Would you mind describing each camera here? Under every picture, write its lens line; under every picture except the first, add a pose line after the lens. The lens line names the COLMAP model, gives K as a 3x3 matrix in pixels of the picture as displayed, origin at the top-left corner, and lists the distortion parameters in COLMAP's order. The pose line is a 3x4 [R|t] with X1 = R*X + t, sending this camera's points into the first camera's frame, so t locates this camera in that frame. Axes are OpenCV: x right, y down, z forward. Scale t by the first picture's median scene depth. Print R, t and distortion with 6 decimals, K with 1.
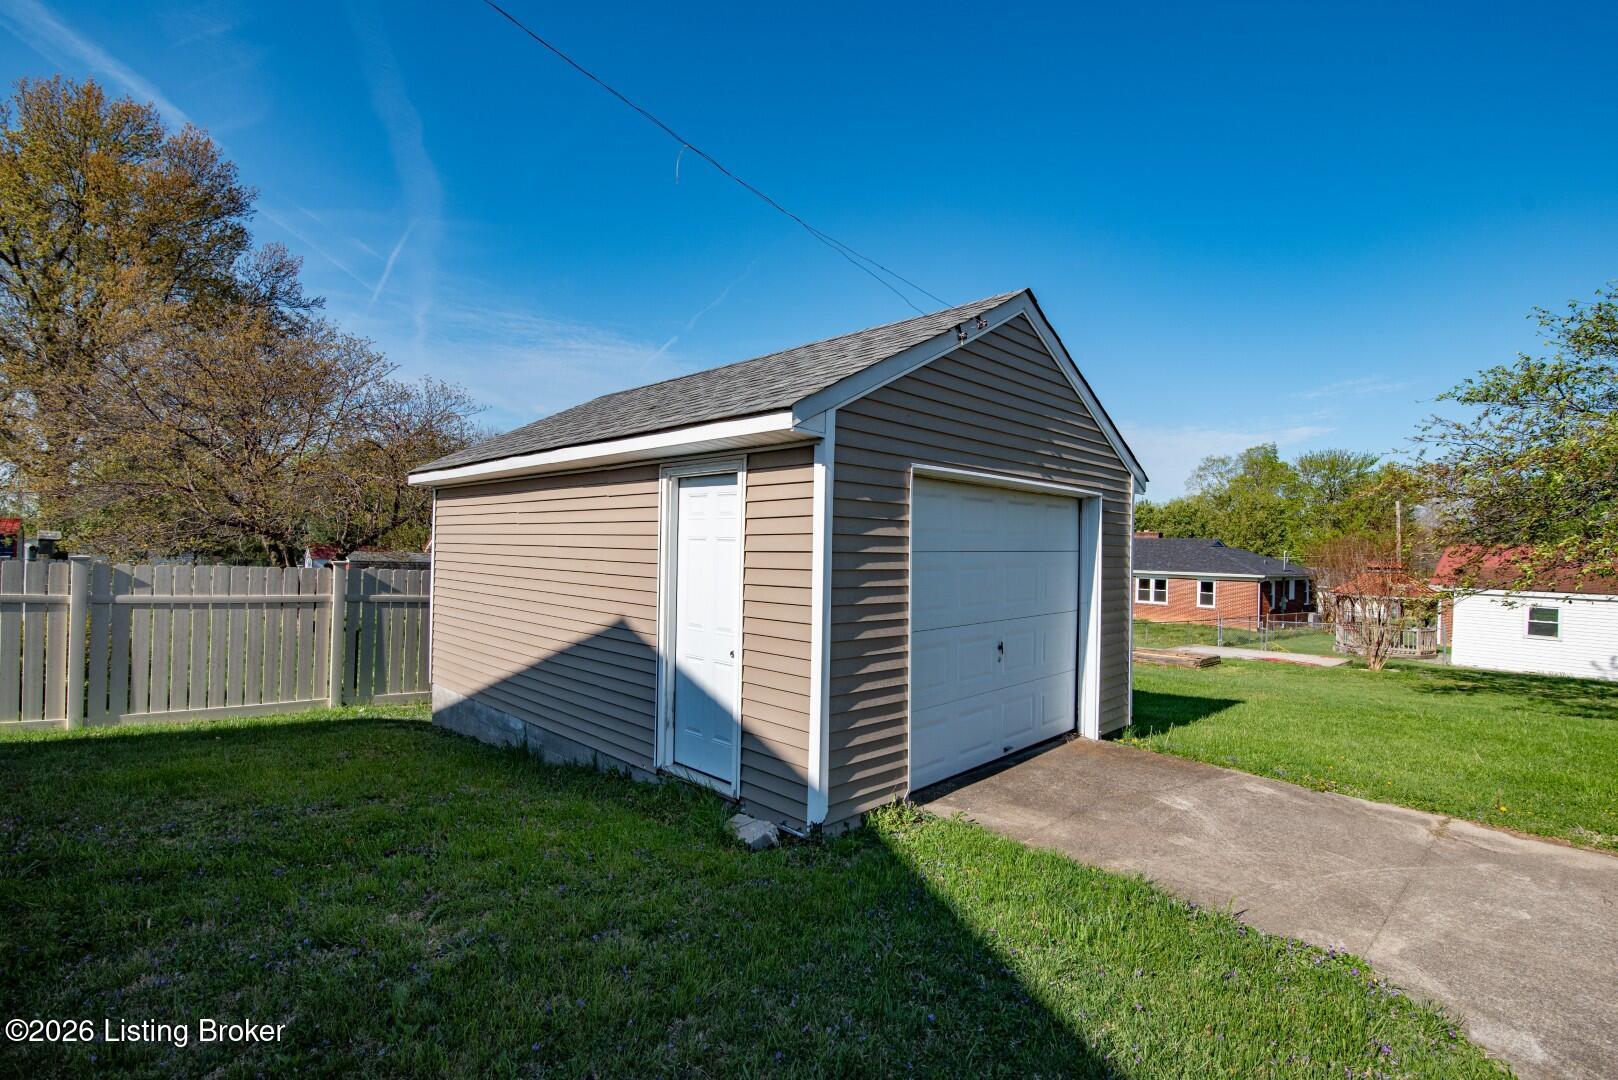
lens RADIAL K [[740.6, 0, 804.8], [0, 740.6, 541.4], [0, 0, 1]] dist [-0.016146, -0.000134]
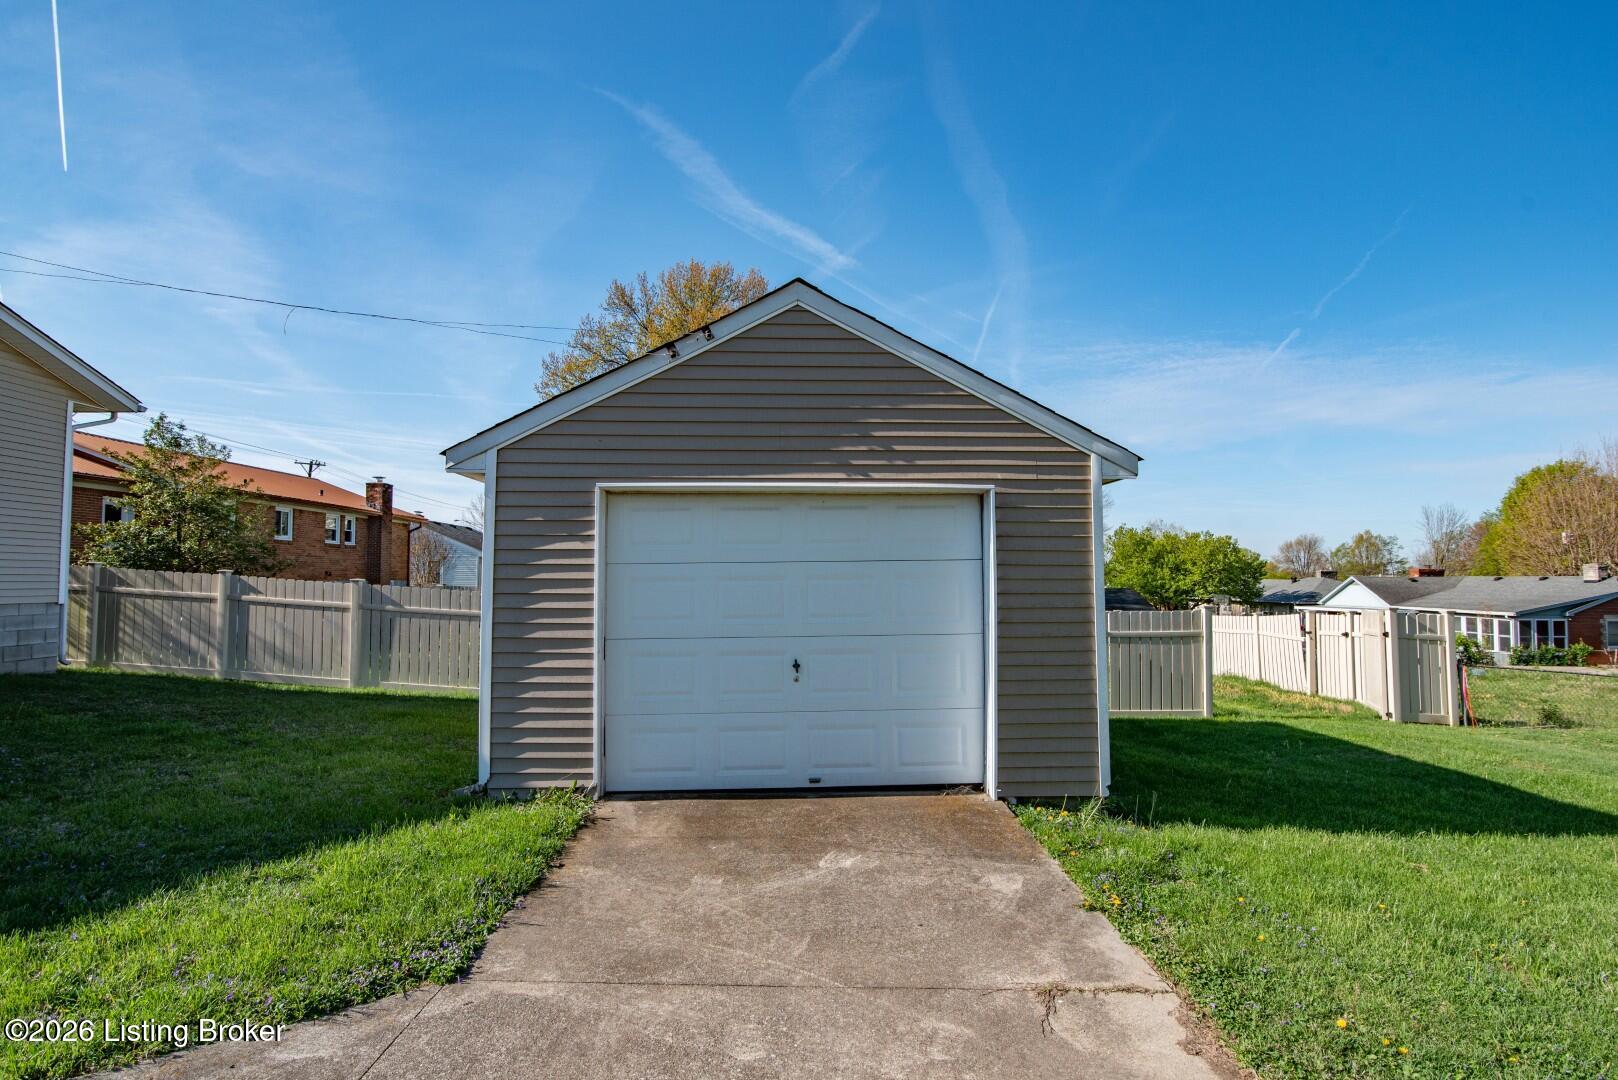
lens RADIAL K [[775.2, 0, 809.0], [0, 775.2, 540.0], [0, 0, 1]] dist [-0.018232, 0.000125]
pose [[0.736575, -0.054555, -0.674152, 1.075831], [0.020773, 0.998096, -0.058073, 0.049821], [0.676036, 0.028771, 0.736306, 0.338523]]
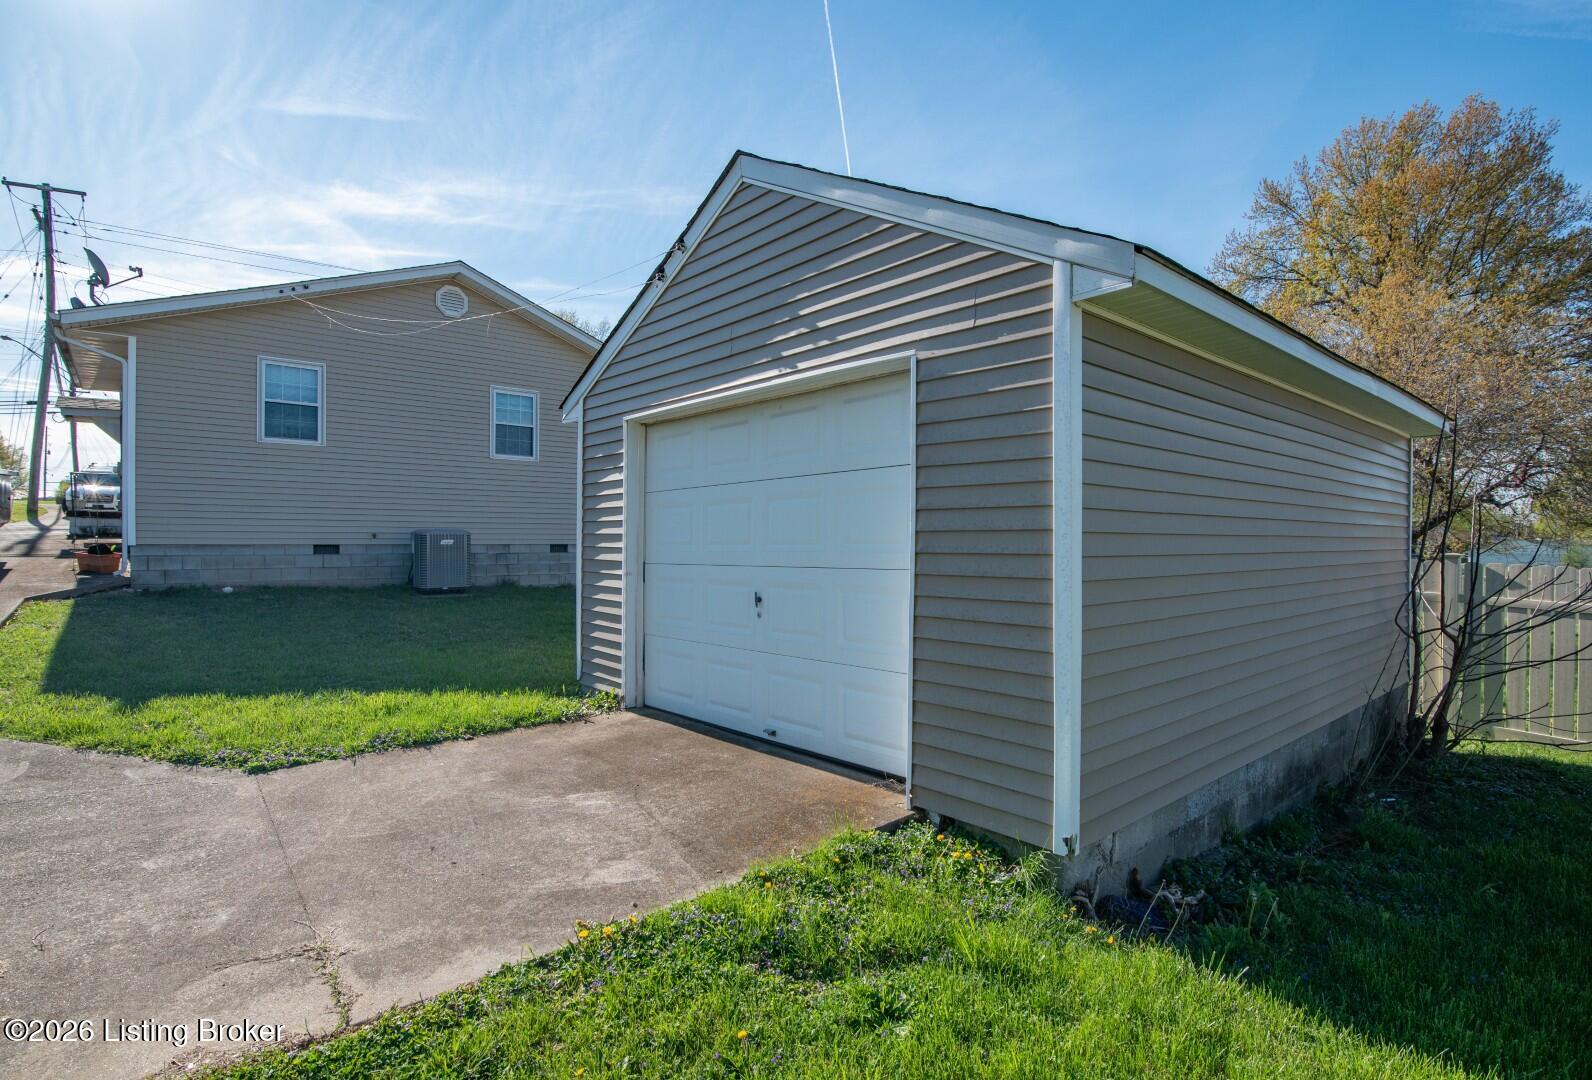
lens RADIAL K [[782.4, 0, 789.1], [0, 782.4, 540.2], [0, 0, 1]] dist [-0.015467, -0.000192]
pose [[-0.063599, -0.020026, -0.997775, 1.282741], [0.005405, 0.999777, -0.020411, 0.110951], [0.997961, -0.006691, -0.063476, 1.250742]]
